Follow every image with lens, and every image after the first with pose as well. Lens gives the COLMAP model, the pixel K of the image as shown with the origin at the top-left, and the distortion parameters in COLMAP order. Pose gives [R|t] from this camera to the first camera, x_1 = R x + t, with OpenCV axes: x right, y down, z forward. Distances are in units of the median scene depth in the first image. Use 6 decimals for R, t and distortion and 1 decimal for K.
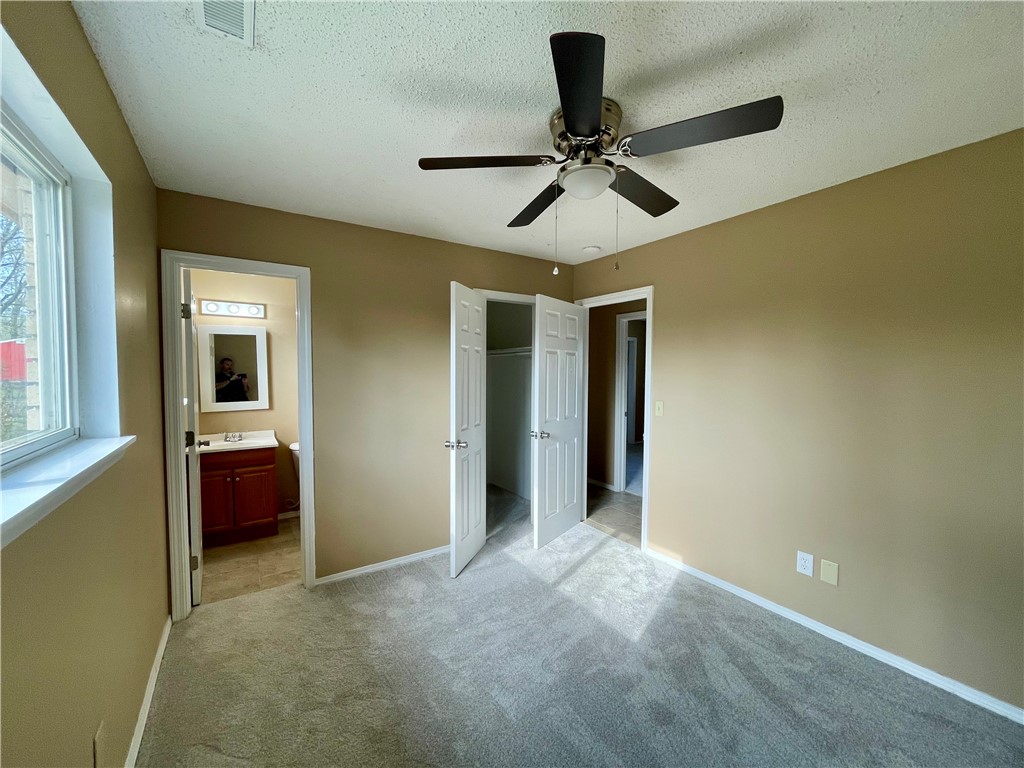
lens RADIAL K [[414.2, 0, 512.3], [0, 414.2, 383.1], [0, 0, 1]] dist [0.002727, -0.000118]
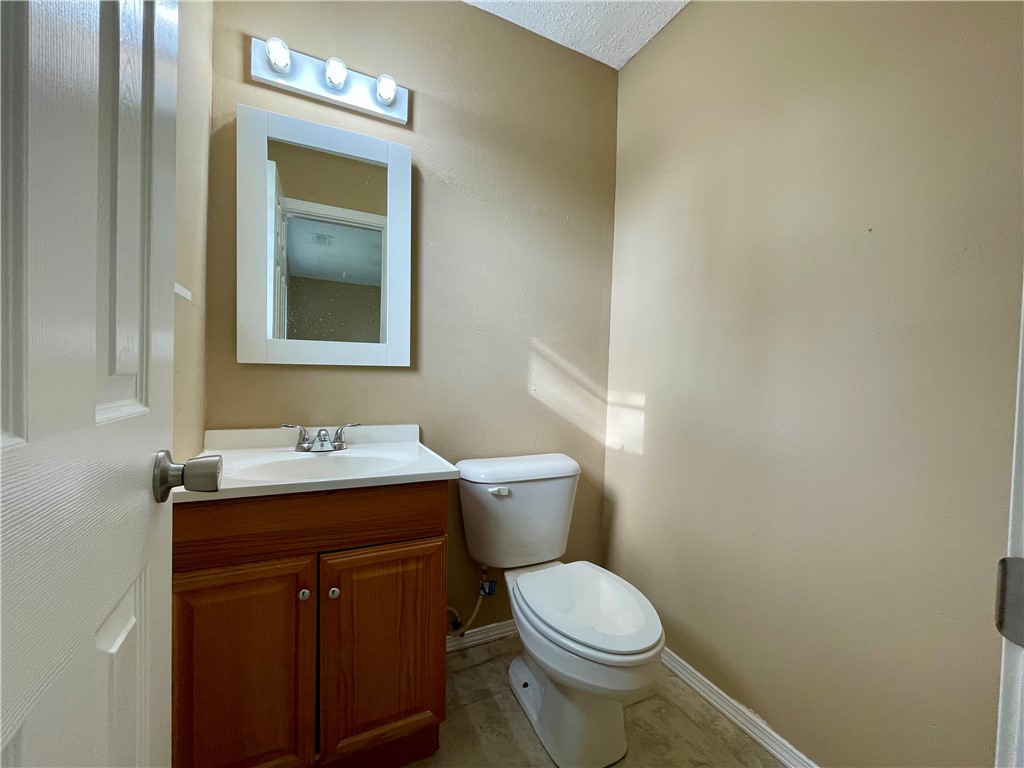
lens RADIAL K [[414.2, 0, 516.5], [0, 414.2, 384.4], [0, 0, 1]] dist [0.002727, -0.000118]
pose [[0.991607, 0.041640, -0.122396, -0.465456], [-0.041919, 0.999121, 0.000290, 0.076228], [0.122300, 0.004843, 0.992481, 0.668930]]
